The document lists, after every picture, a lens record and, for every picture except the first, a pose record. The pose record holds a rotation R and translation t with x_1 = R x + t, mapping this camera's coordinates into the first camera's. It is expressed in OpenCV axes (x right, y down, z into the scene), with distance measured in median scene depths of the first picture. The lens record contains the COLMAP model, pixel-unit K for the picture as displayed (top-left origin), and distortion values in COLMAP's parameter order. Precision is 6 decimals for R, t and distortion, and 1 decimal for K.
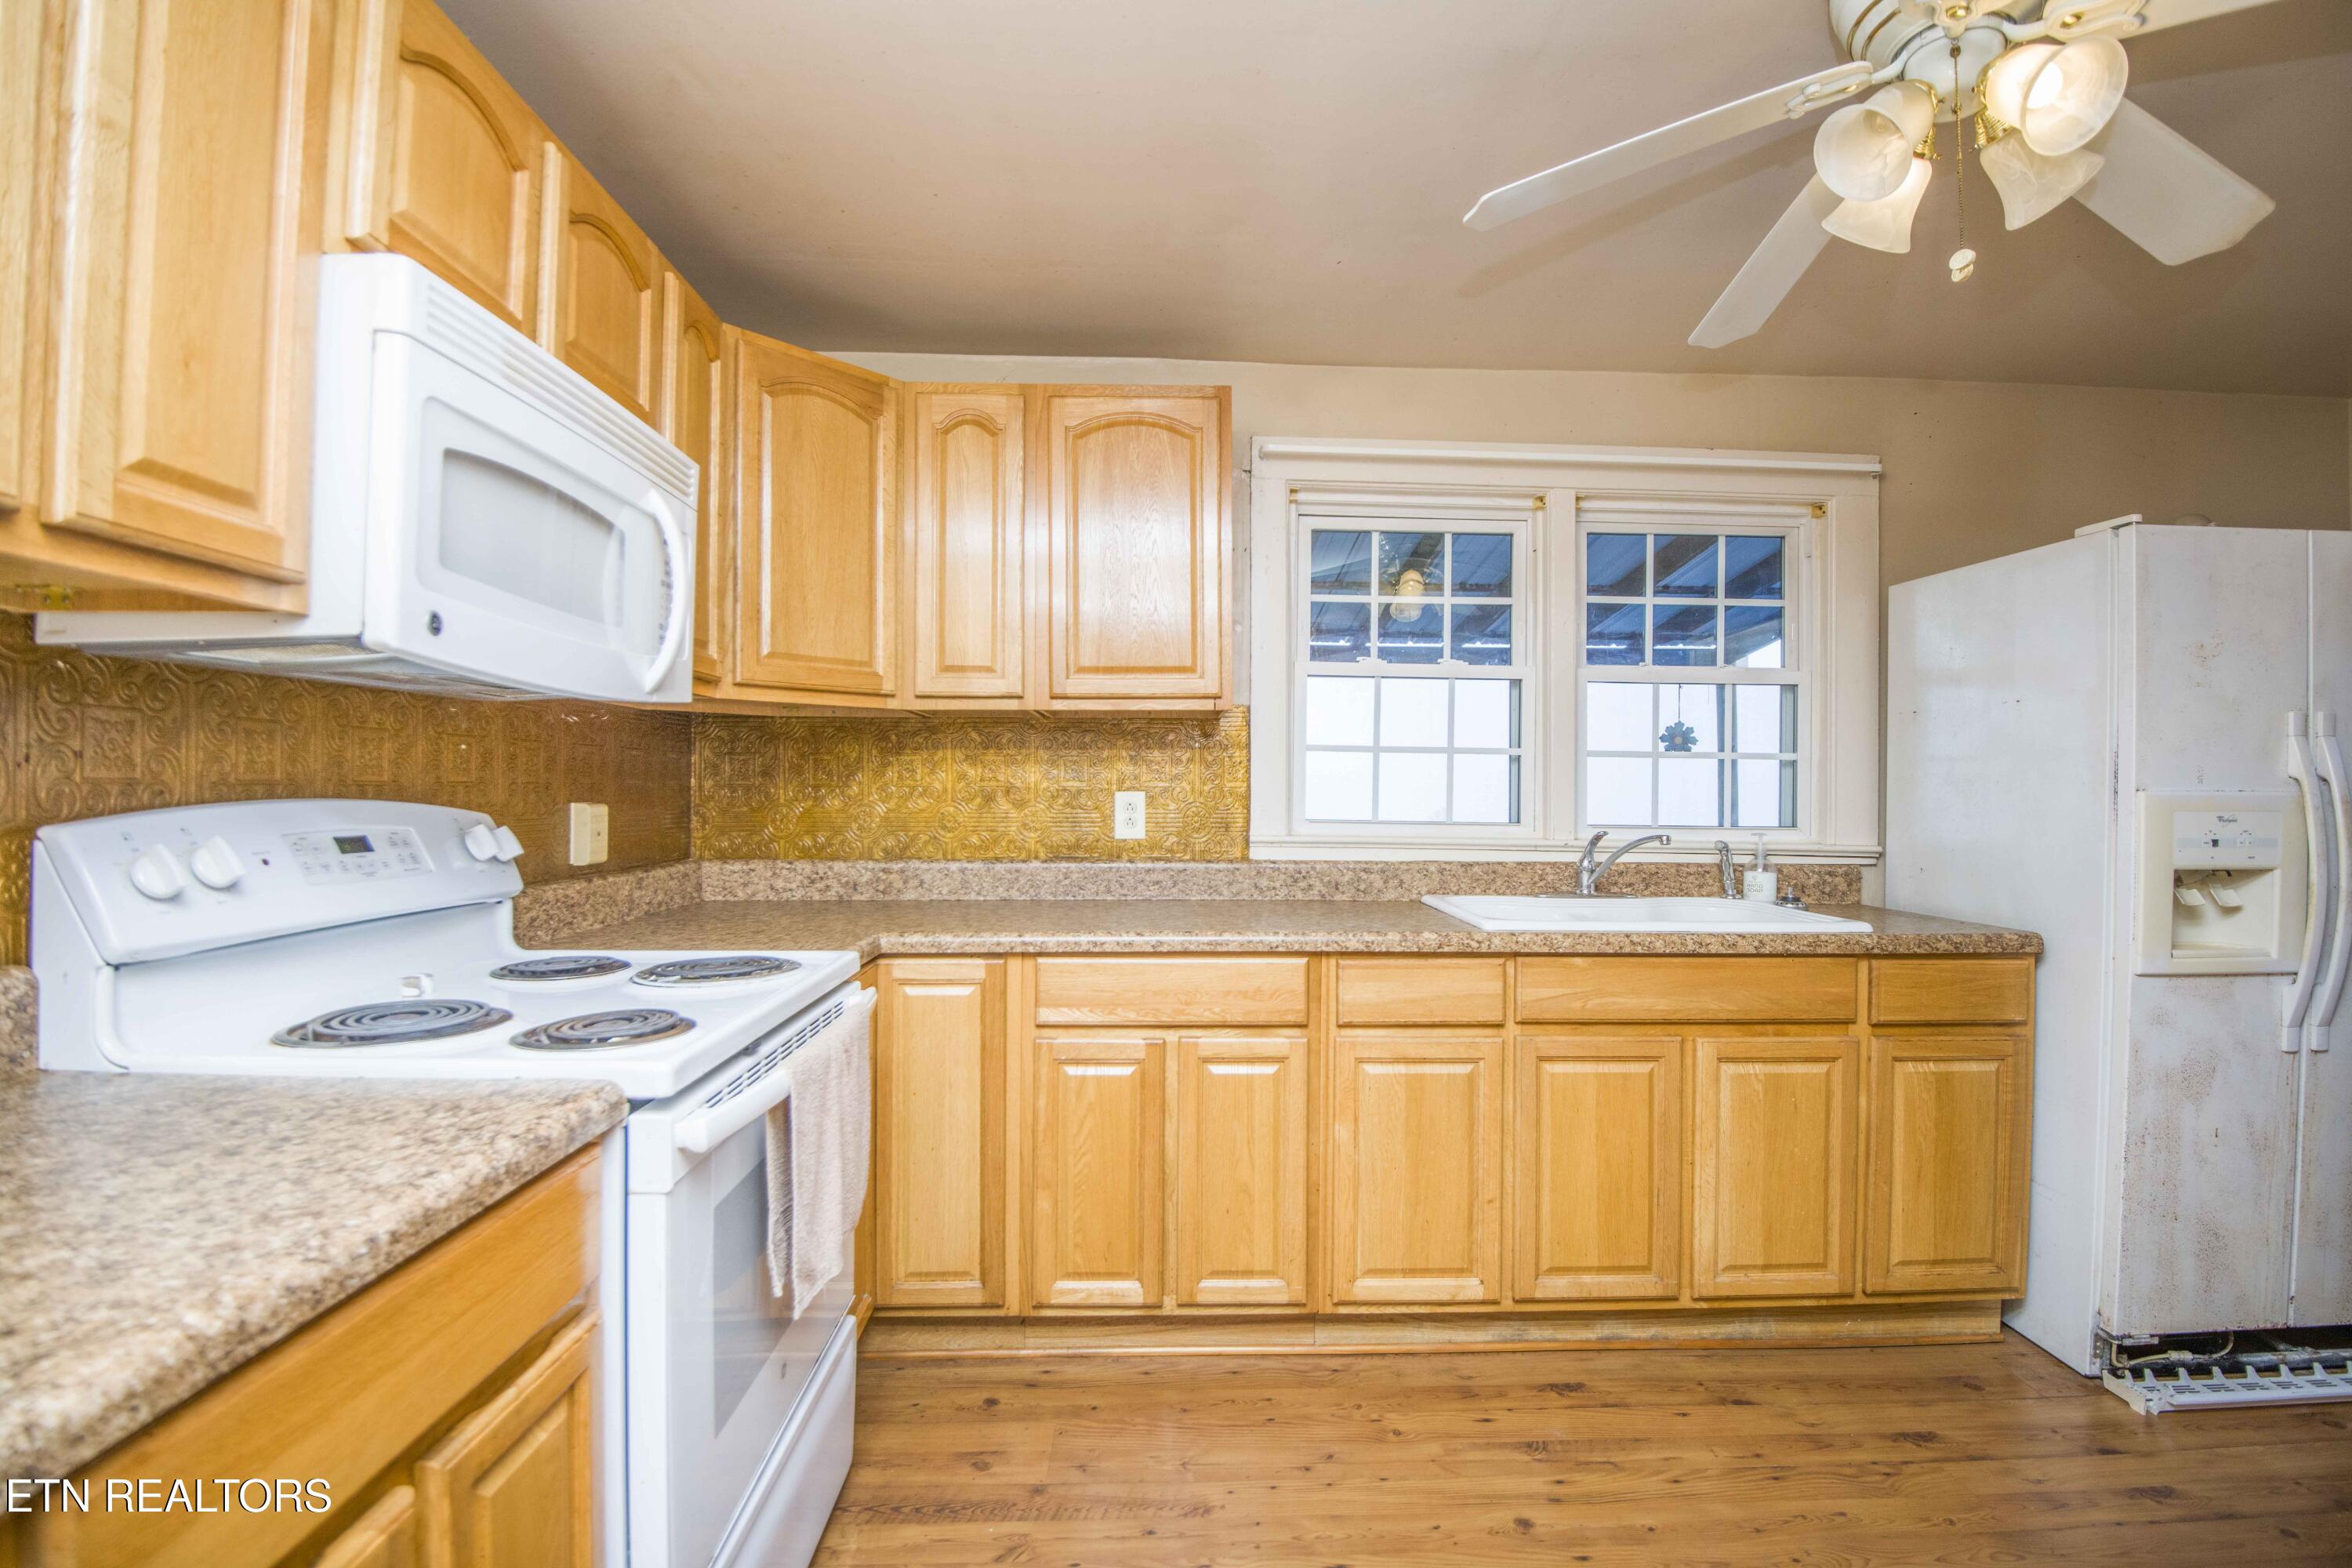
lens RADIAL K [[1078.4, 0, 1206.8], [0, 1078.4, 776.1], [0, 0, 1]] dist [-0.014308, -0.012929]
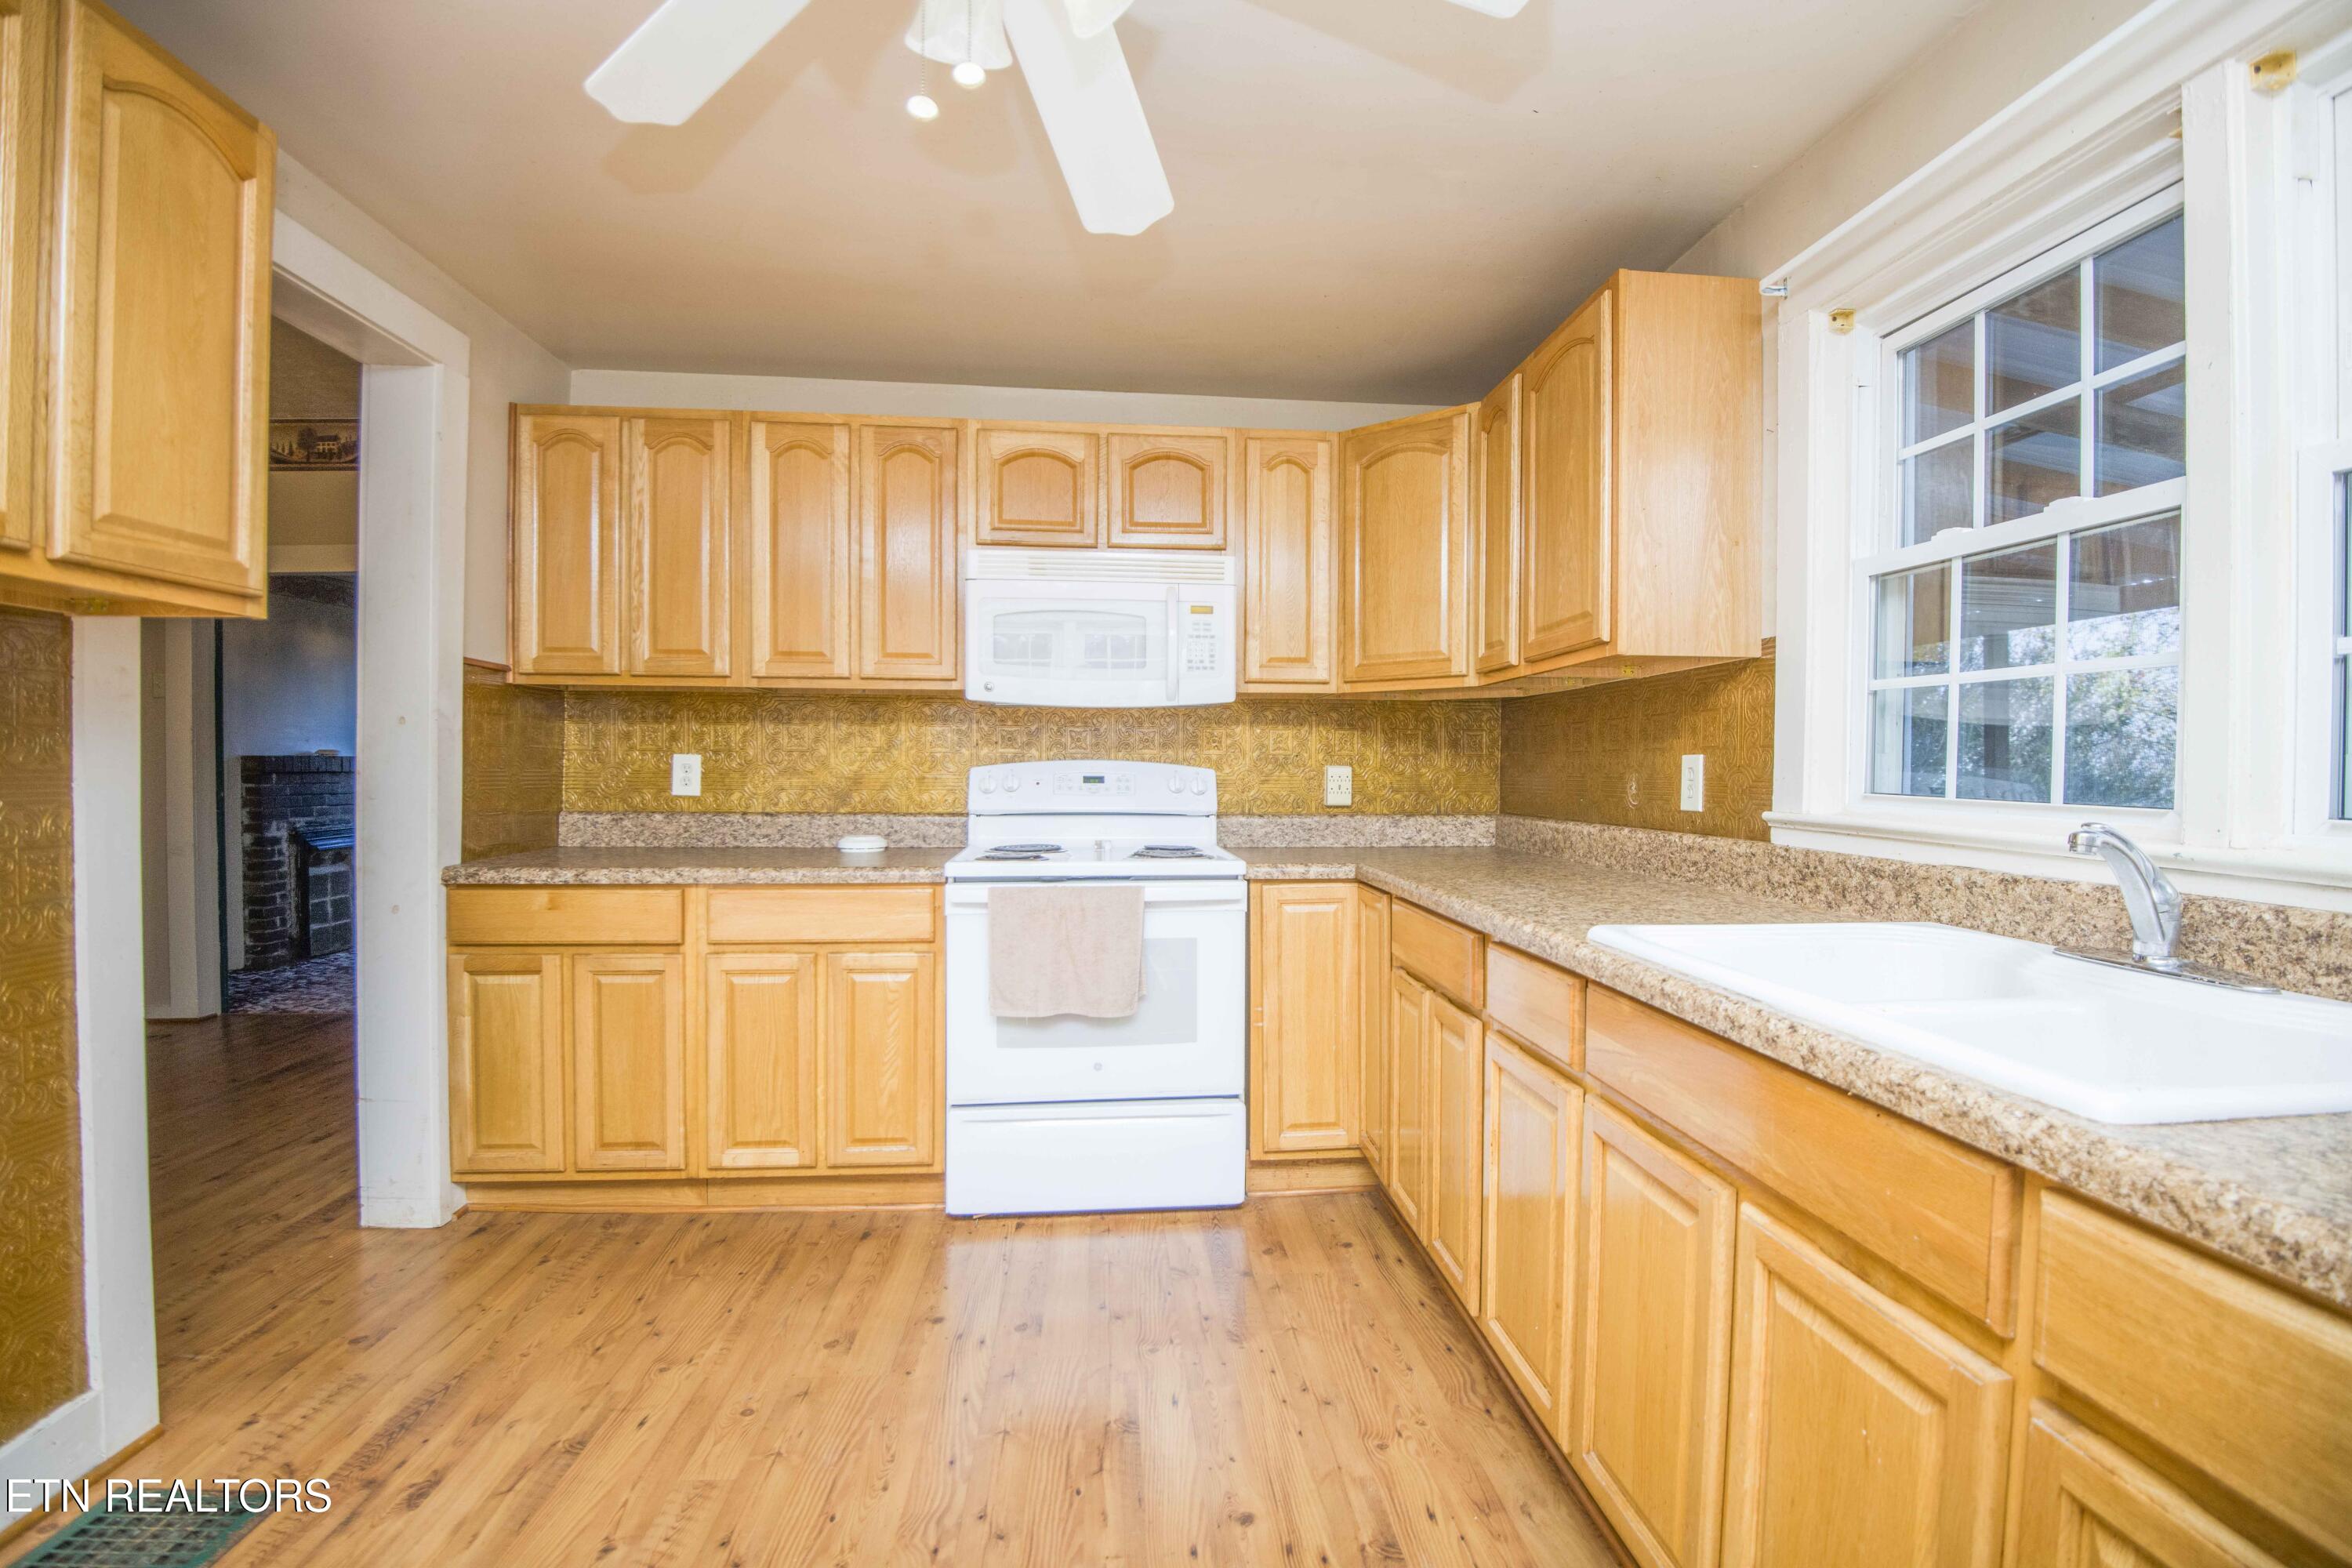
lens RADIAL K [[1078.4, 0, 1202.6], [0, 1078.4, 784.7], [0, 0, 1]] dist [-0.014308, -0.012929]
pose [[0.056378, 0.010328, -0.998356, 0.917201], [0.005106, 0.999930, 0.010633, 0.032116], [0.998396, -0.005697, 0.056321, 0.680173]]
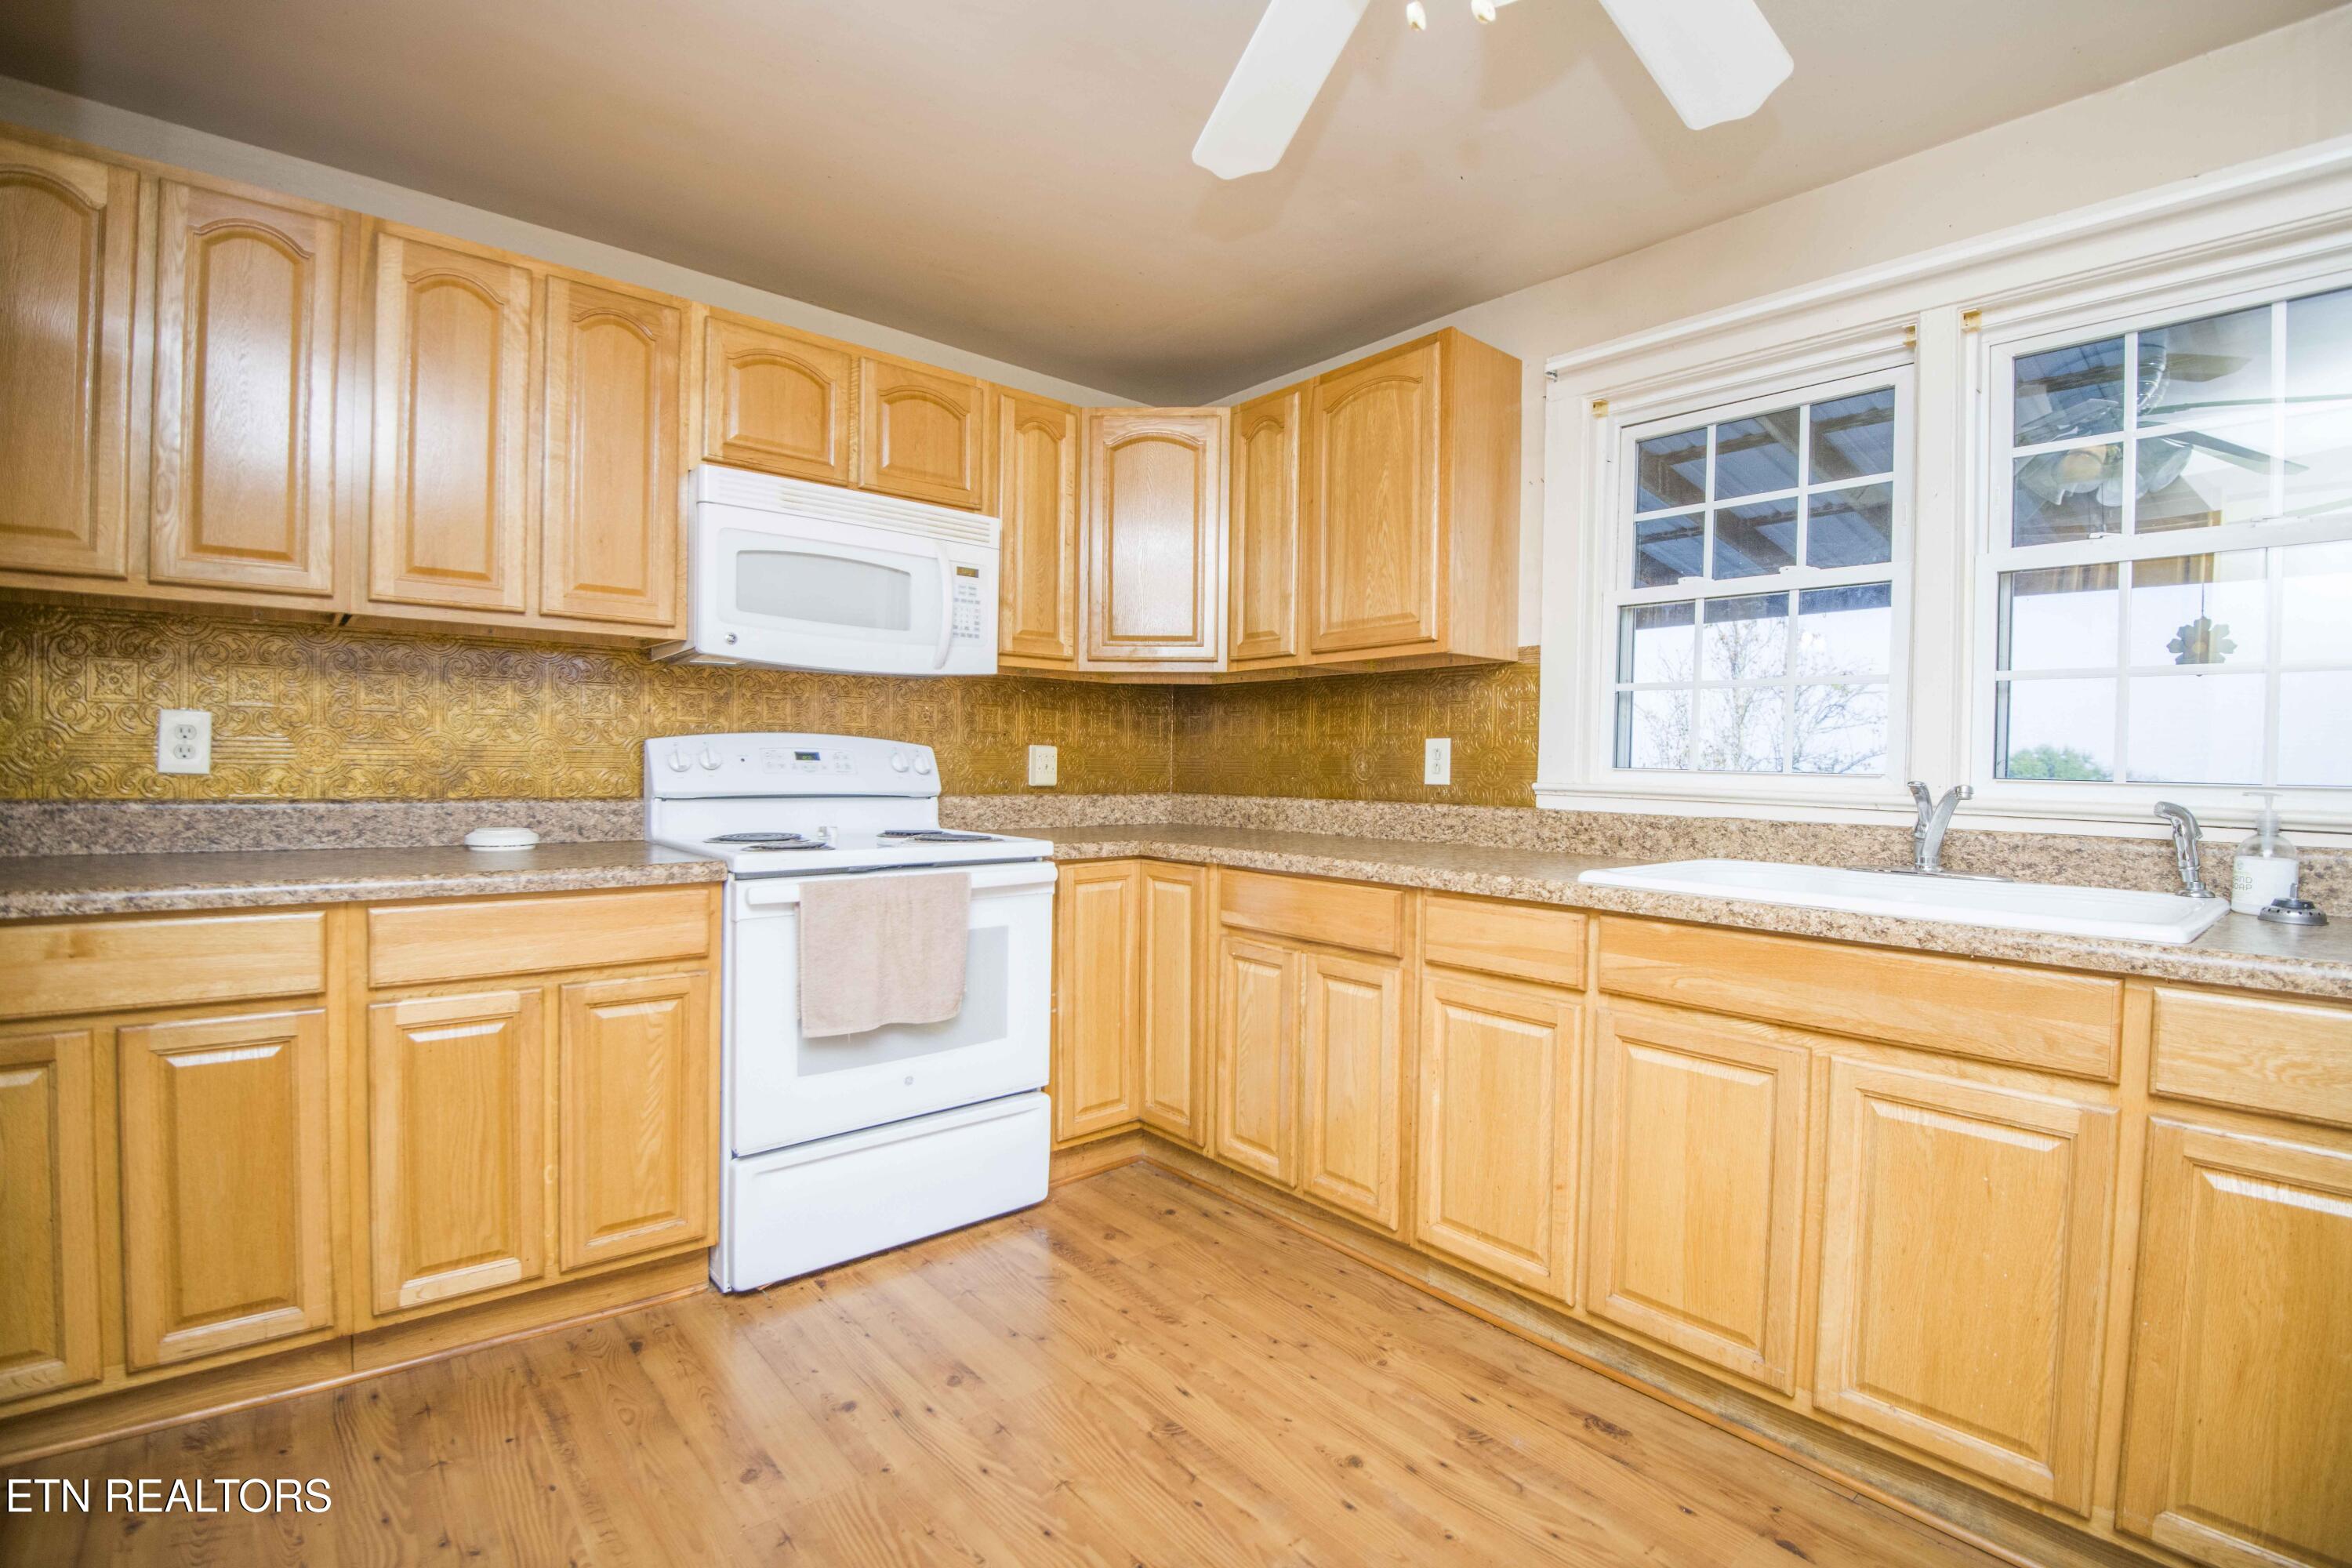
lens RADIAL K [[1078.4, 0, 1202.6], [0, 1078.4, 782.8], [0, 0, 1]] dist [-0.014308, -0.012929]
pose [[0.624199, 0.016188, -0.781098, 0.720558], [-0.002990, 0.999827, 0.018331, 0.046420], [0.781260, -0.009107, 0.624139, 0.212362]]
